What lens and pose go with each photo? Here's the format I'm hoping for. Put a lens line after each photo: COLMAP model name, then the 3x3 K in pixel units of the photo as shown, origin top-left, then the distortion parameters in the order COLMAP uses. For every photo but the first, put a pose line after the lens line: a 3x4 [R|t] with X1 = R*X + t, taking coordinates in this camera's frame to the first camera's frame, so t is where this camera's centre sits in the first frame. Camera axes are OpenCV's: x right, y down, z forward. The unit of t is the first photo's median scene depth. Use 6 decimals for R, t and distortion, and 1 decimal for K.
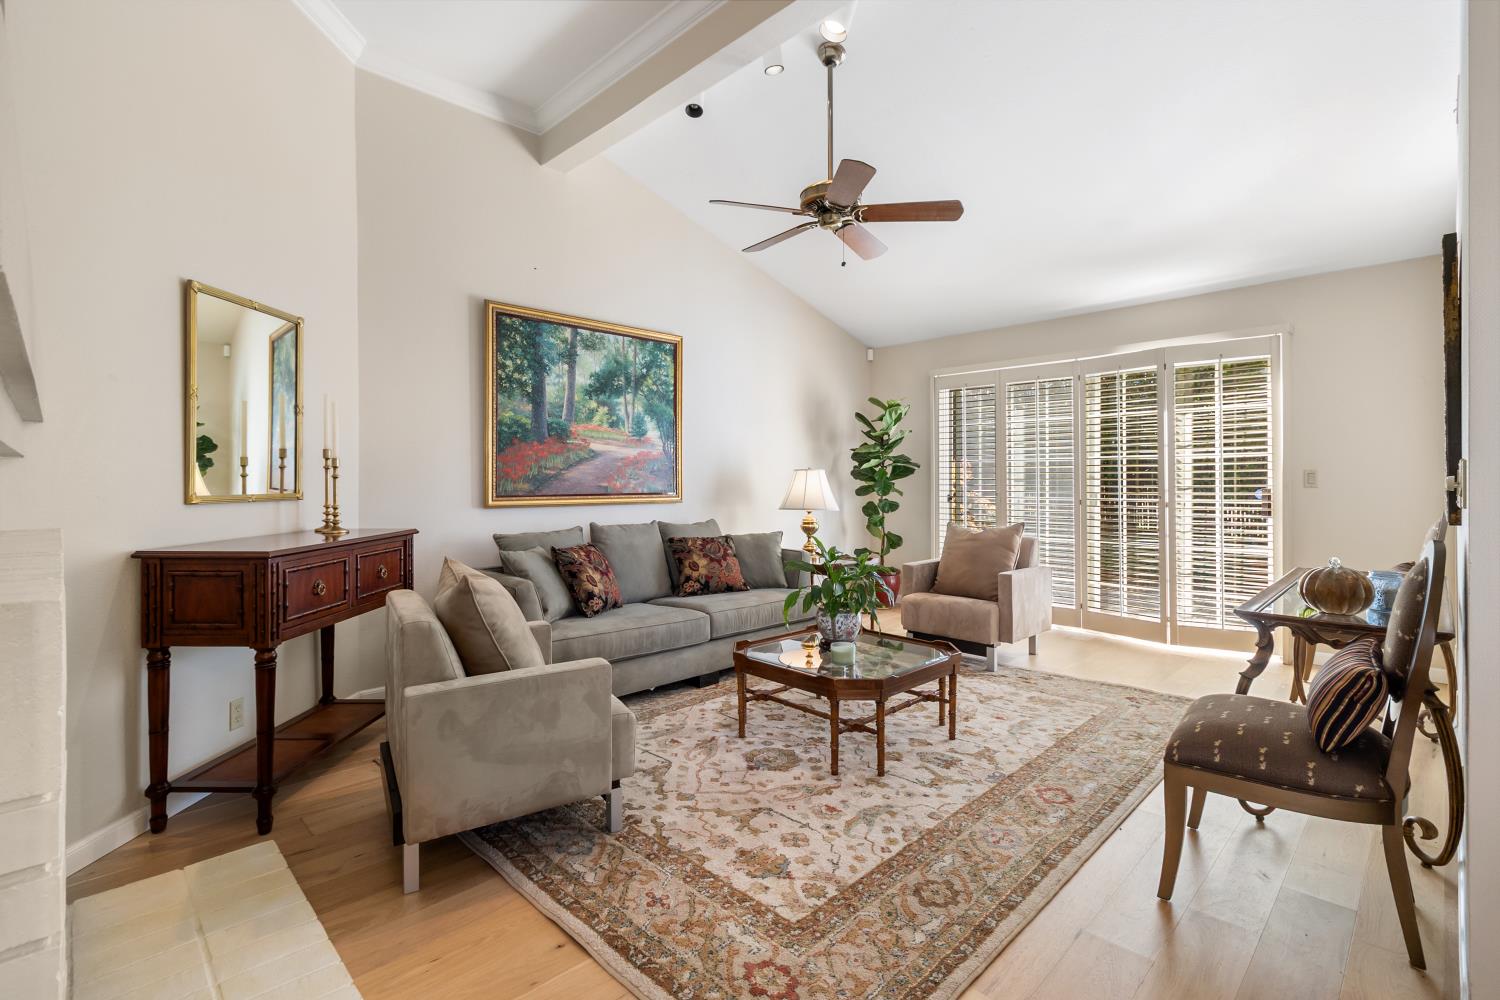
lens RADIAL K [[697.5, 0, 753.4], [0, 697.5, 476.5], [0, 0, 1]] dist [-0.000271, -0.000174]
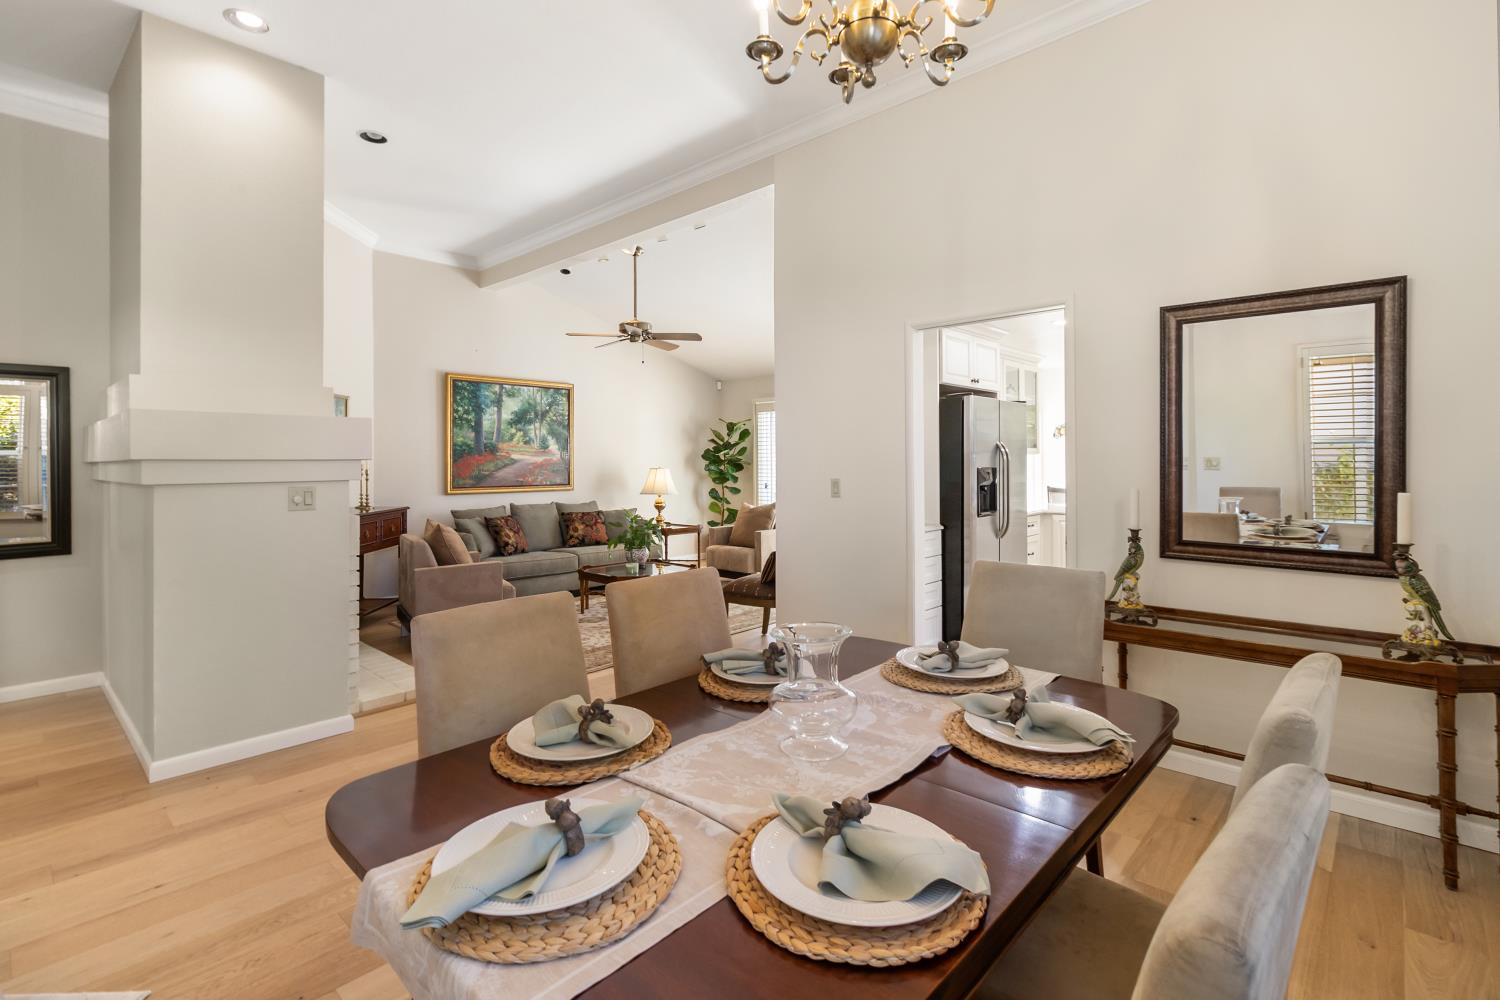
lens RADIAL K [[694.5, 0, 744.5], [0, 694.5, 454.5], [0, 0, 1]] dist [0.000737, 0.000302]
pose [[0.999157, -0.003889, 0.040869, 0.244120], [0.004198, 0.999963, -0.007474, -0.033432], [-0.040838, 0.007640, 0.999137, -0.644528]]
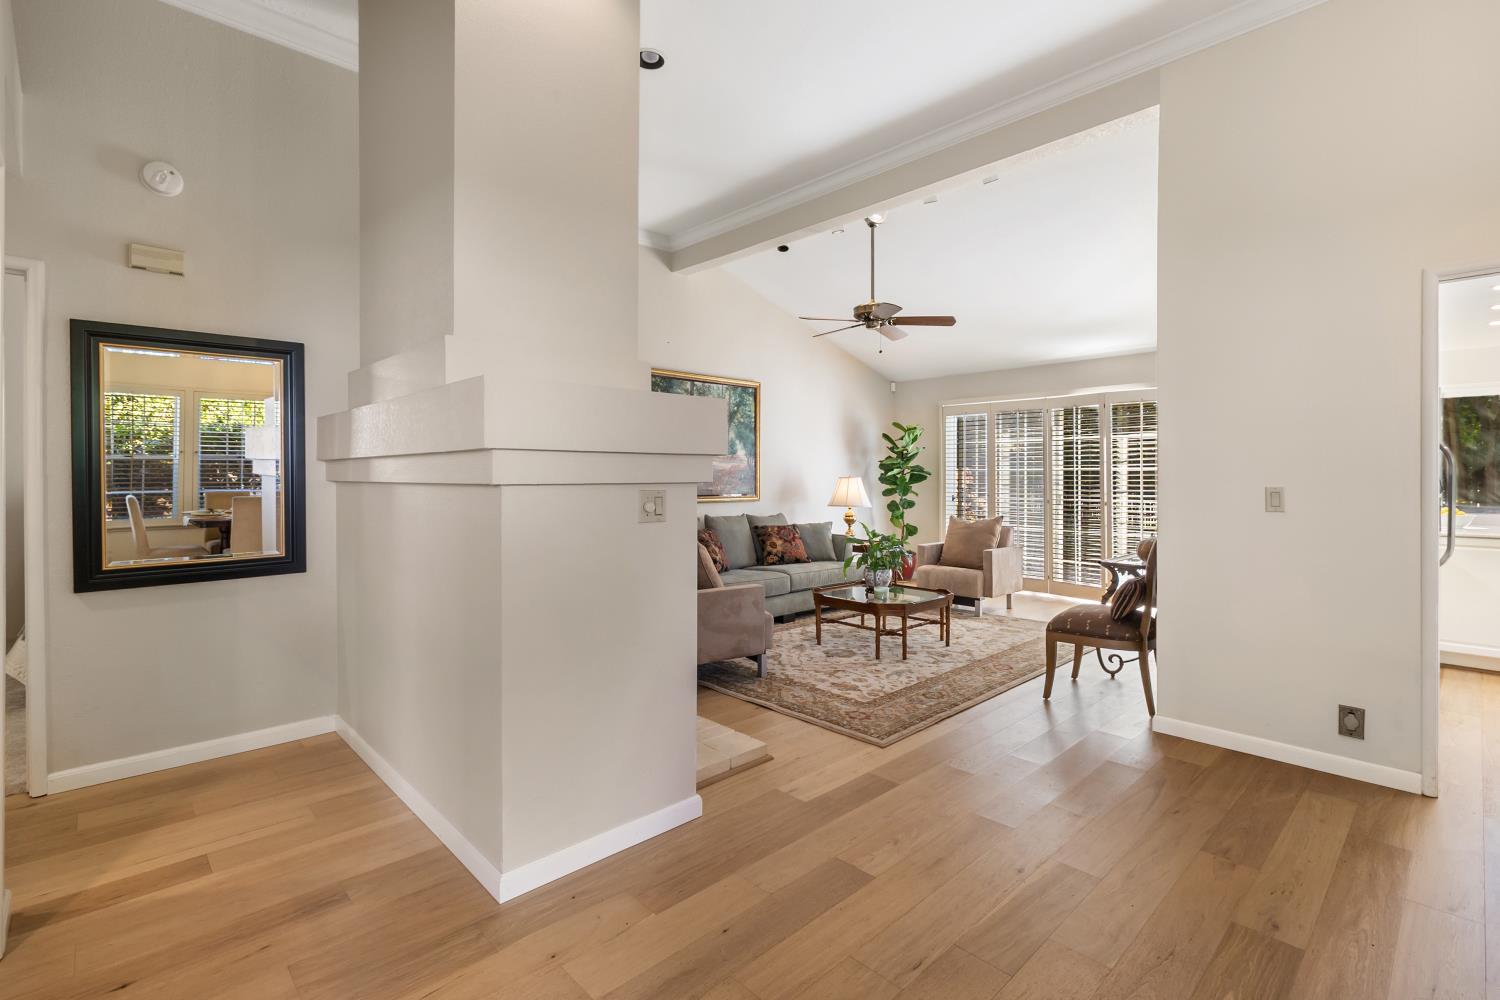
lens RADIAL K [[689.1, 0, 753.6], [0, 689.1, 475.9], [0, 0, 1]] dist [0.000709, -0.000020]
pose [[0.999706, 0.002441, -0.024112, -0.091505], [-0.002354, 0.999991, 0.003629, -0.020509], [0.024121, -0.003572, 0.999703, -0.433362]]
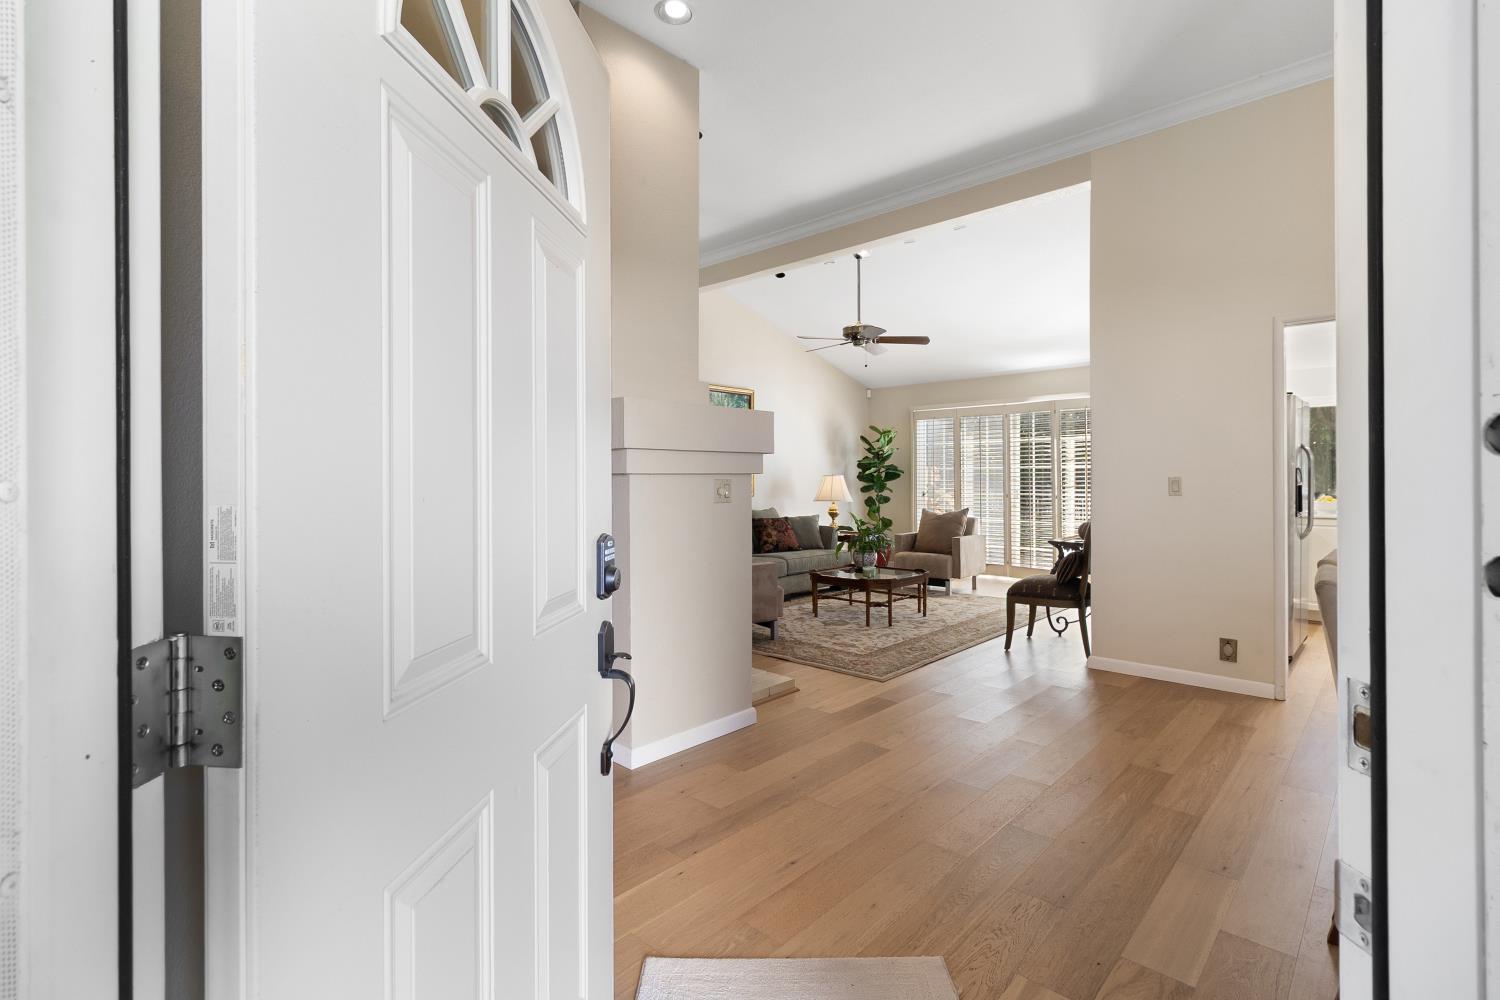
lens RADIAL K [[697.5, 0, 753.4], [0, 697.5, 476.5], [0, 0, 1]] dist [-0.000271, -0.000174]
pose [[0.999493, -0.002124, 0.031761, -0.172172], [0.002096, 0.999997, 0.000926, -0.010790], [-0.031763, -0.000859, 0.999495, -0.631405]]
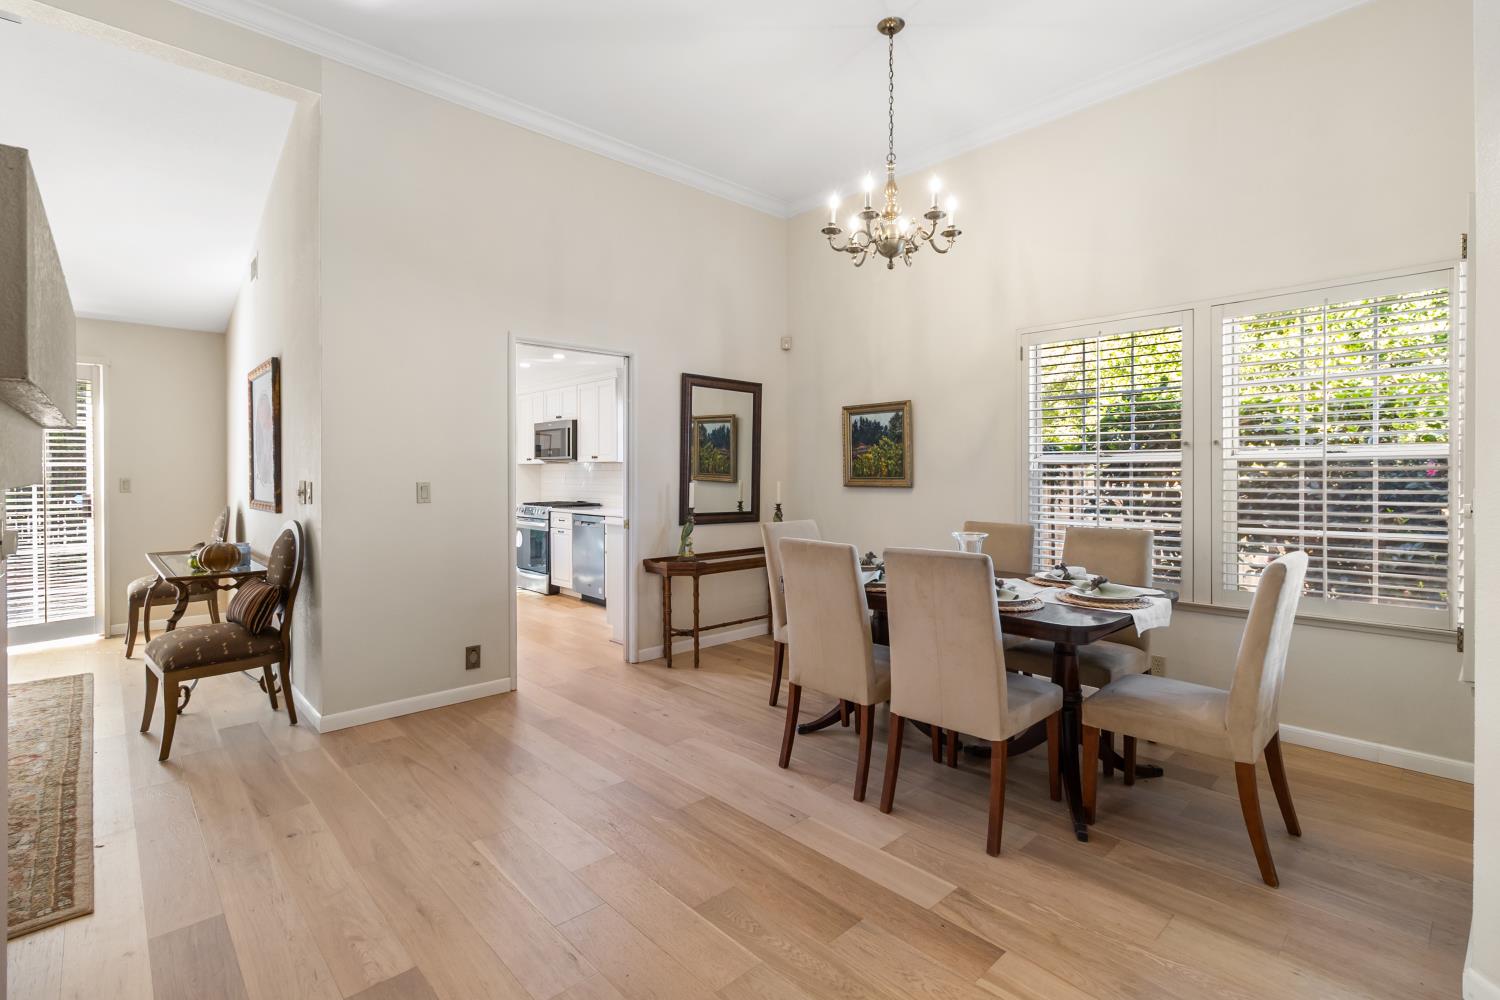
lens RADIAL K [[697.5, 0, 753.4], [0, 697.5, 476.5], [0, 0, 1]] dist [-0.000271, -0.000174]
pose [[0.036179, -0.001811, 0.999344, -0.396890], [-0.003092, 0.999993, 0.001925, -0.018055], [-0.999341, -0.003160, 0.036174, -0.163901]]
